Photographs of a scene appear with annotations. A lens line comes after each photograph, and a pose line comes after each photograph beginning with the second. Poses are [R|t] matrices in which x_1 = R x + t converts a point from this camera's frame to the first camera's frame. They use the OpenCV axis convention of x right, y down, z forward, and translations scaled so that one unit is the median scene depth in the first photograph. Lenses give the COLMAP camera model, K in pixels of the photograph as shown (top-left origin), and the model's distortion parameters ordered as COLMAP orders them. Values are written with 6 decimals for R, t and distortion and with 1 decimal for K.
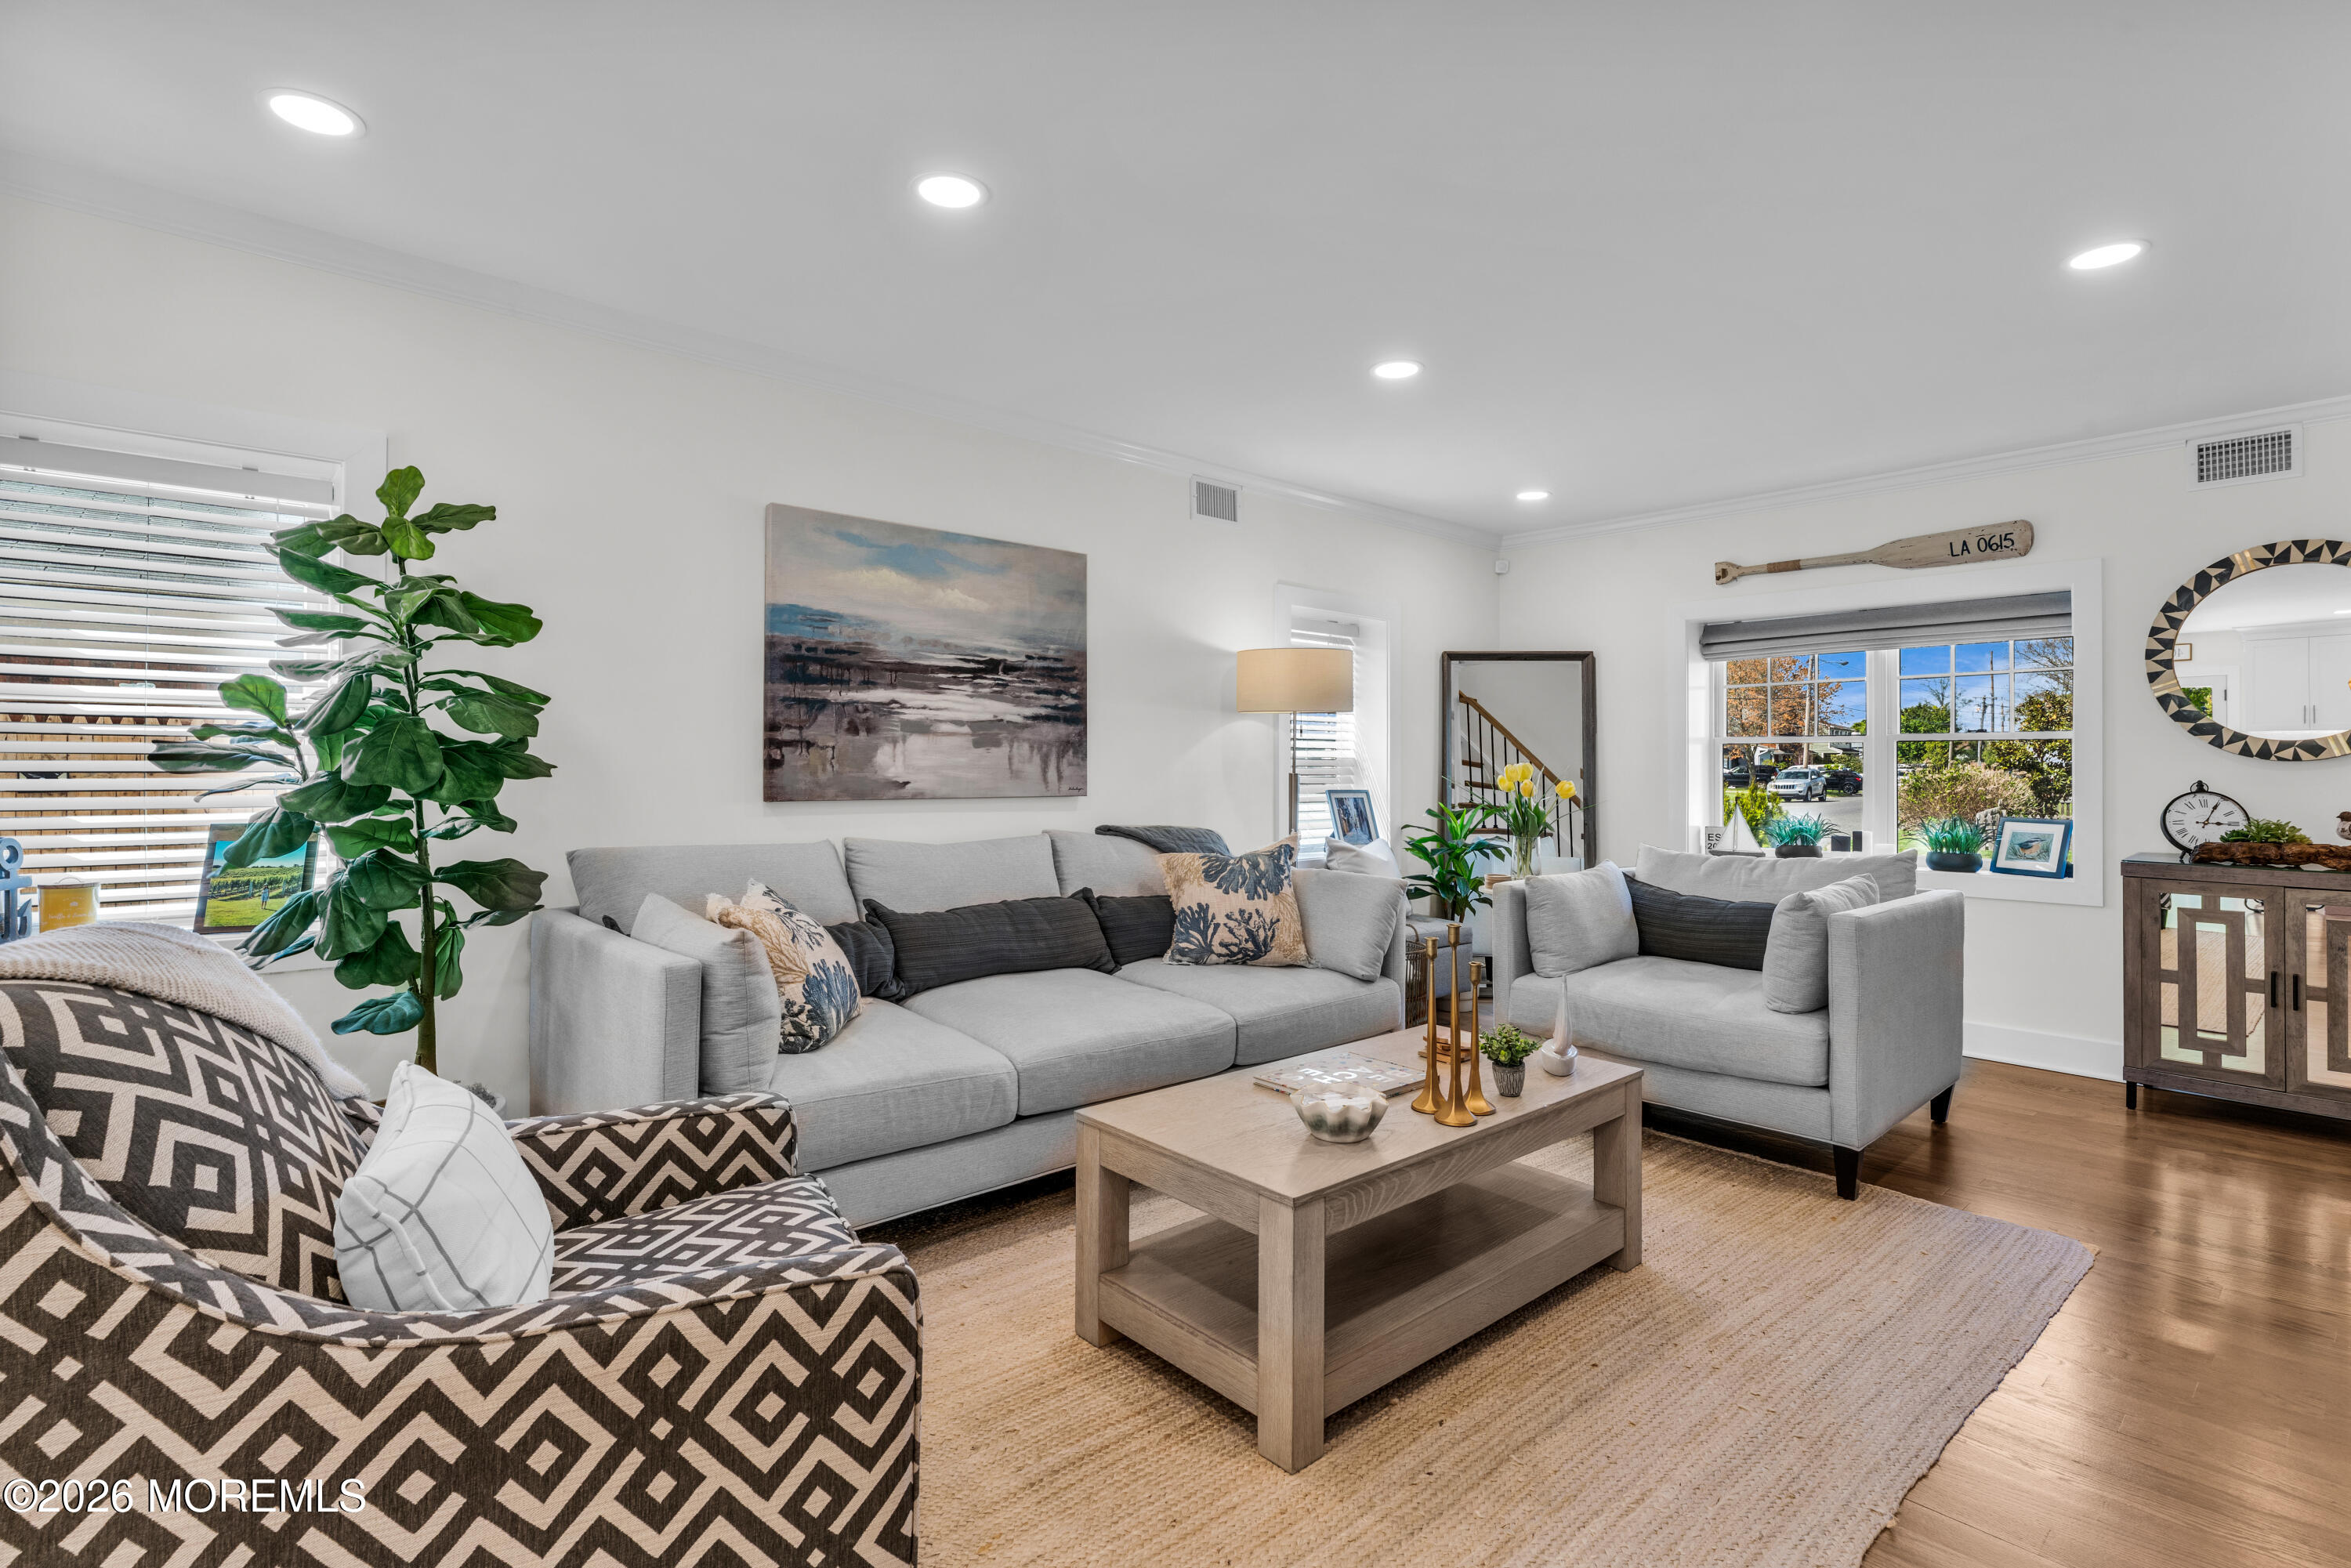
lens RADIAL K [[1108.5, 0, 1165.0], [0, 1108.5, 762.8], [0, 0, 1]] dist [-0.000720, -0.000498]
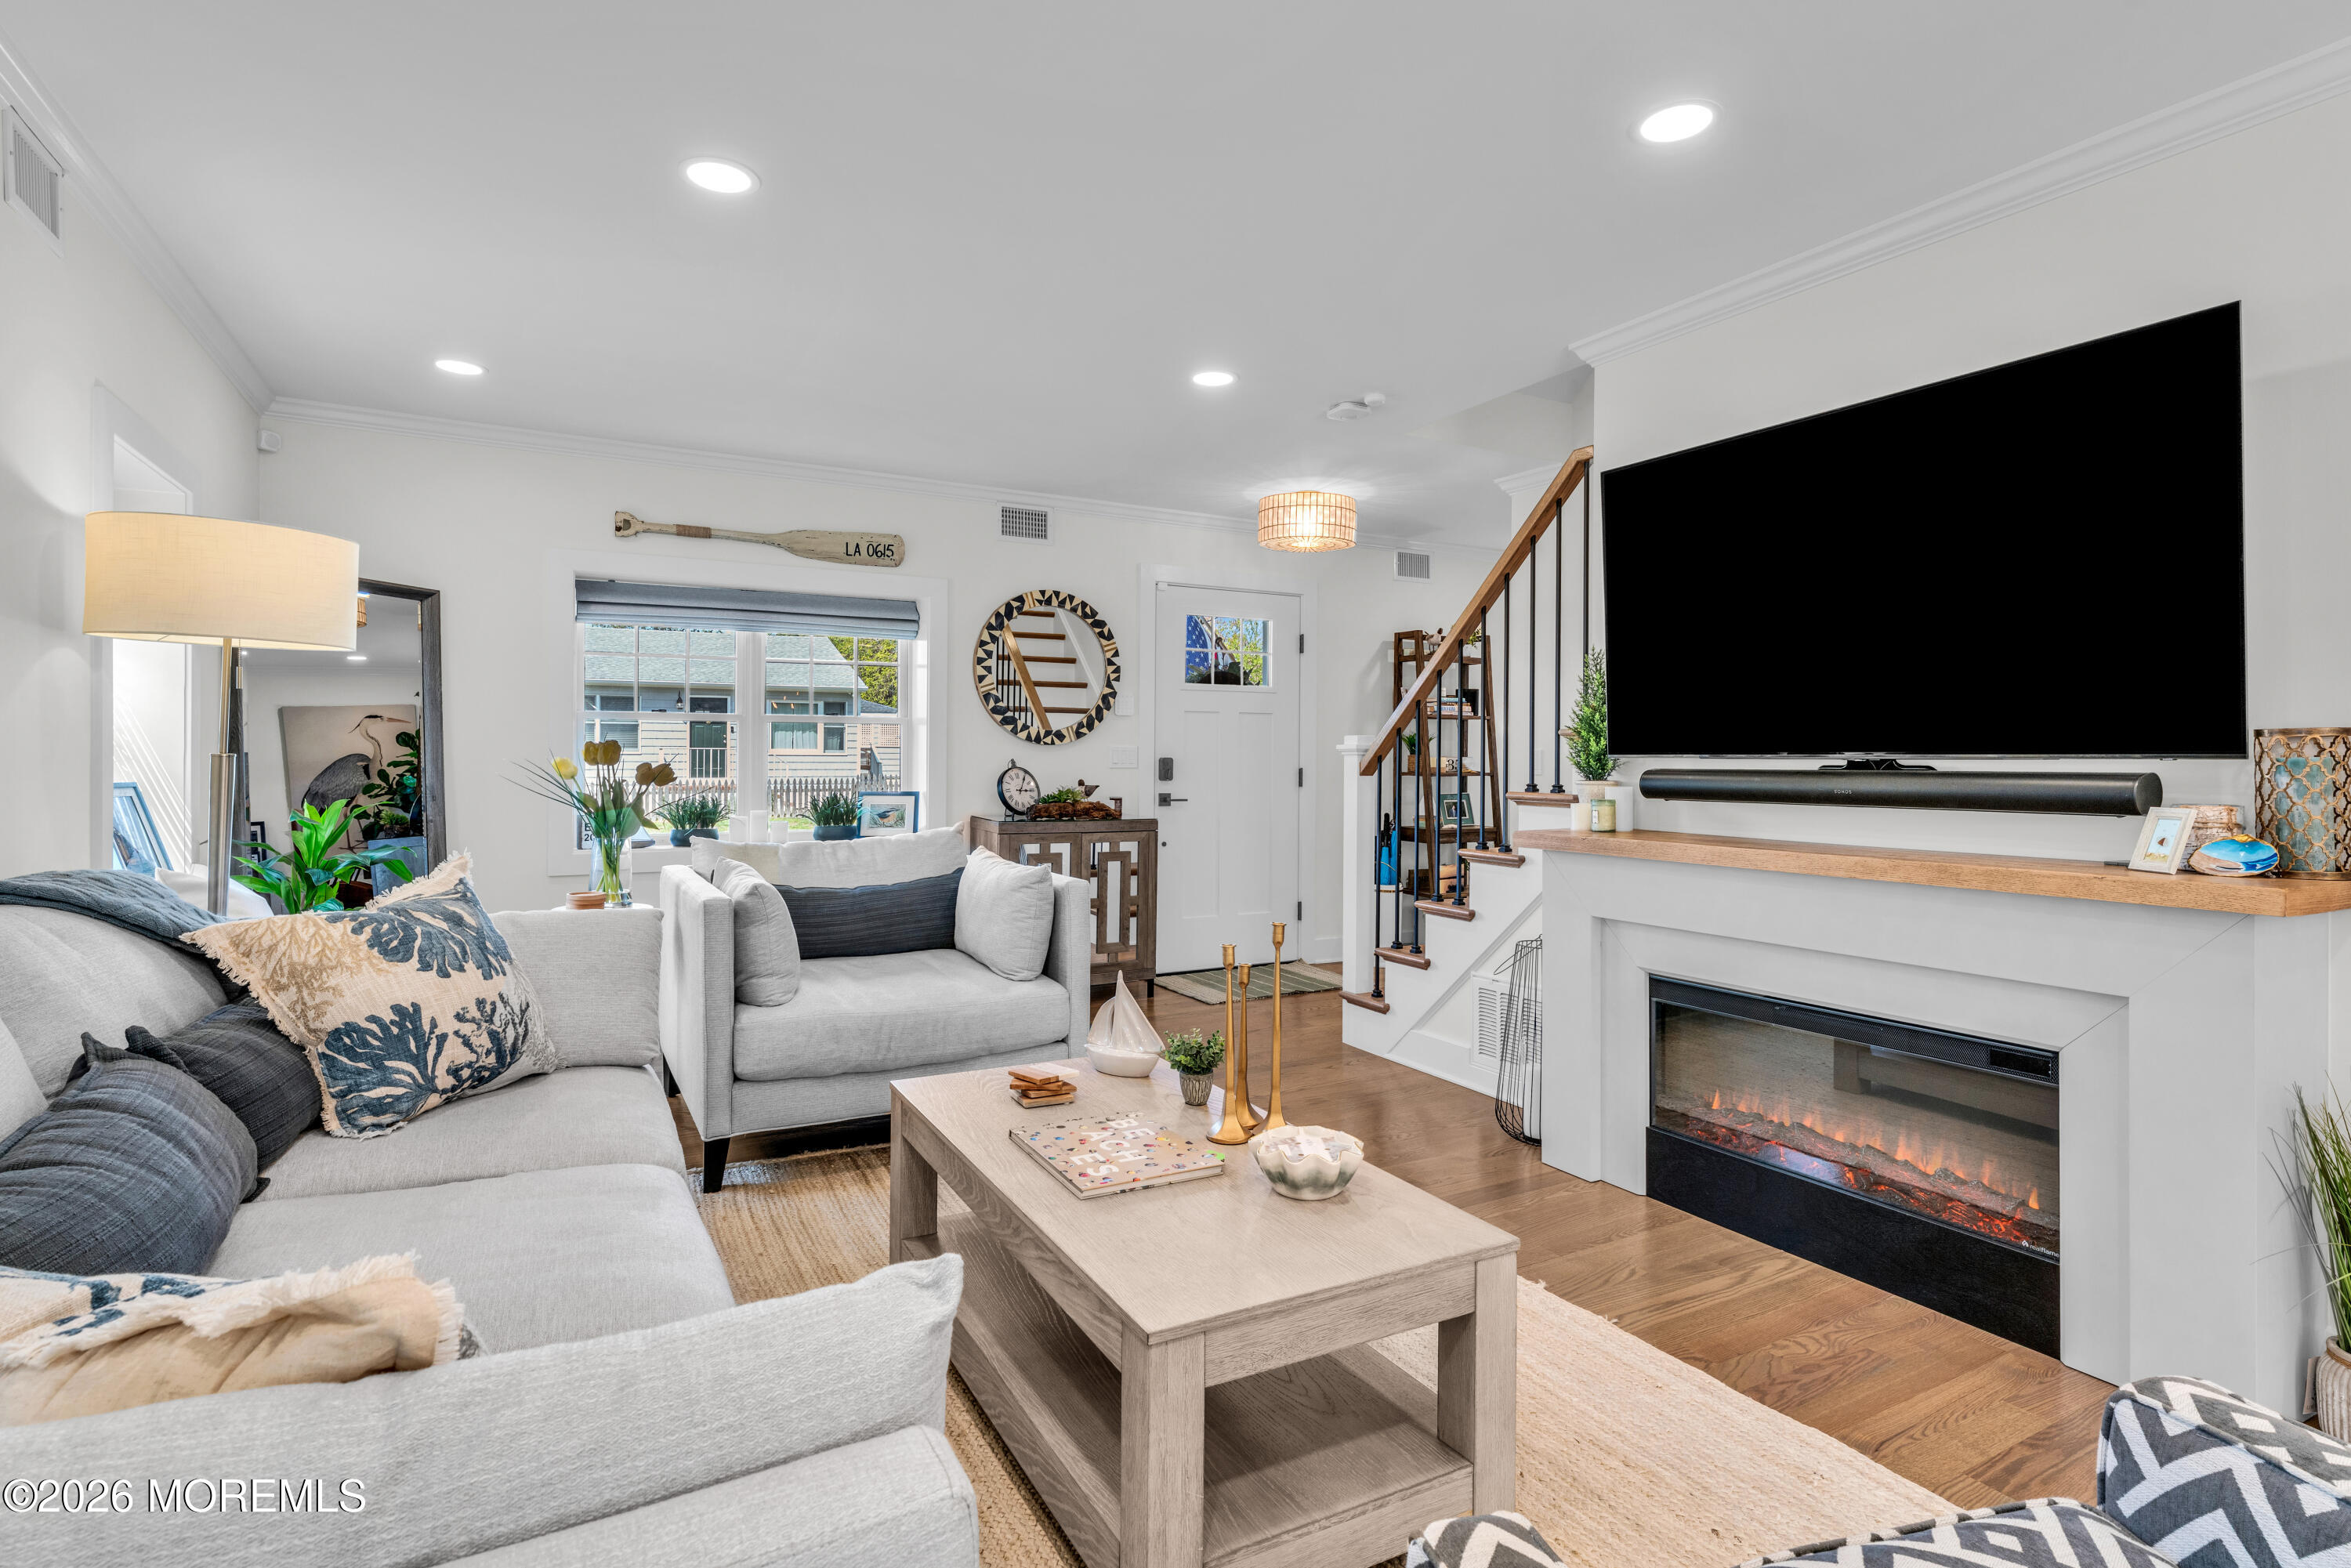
lens RADIAL K [[1166.7, 0, 1149.4], [0, 1166.7, 759.1], [0, 0, 1]] dist [-0.001376, -0.000362]
pose [[0.236068, -0.005799, 0.971719, -0.414878], [-0.012280, 0.999885, 0.008950, 0.001667], [-0.971659, -0.014046, 0.235970, 0.524723]]
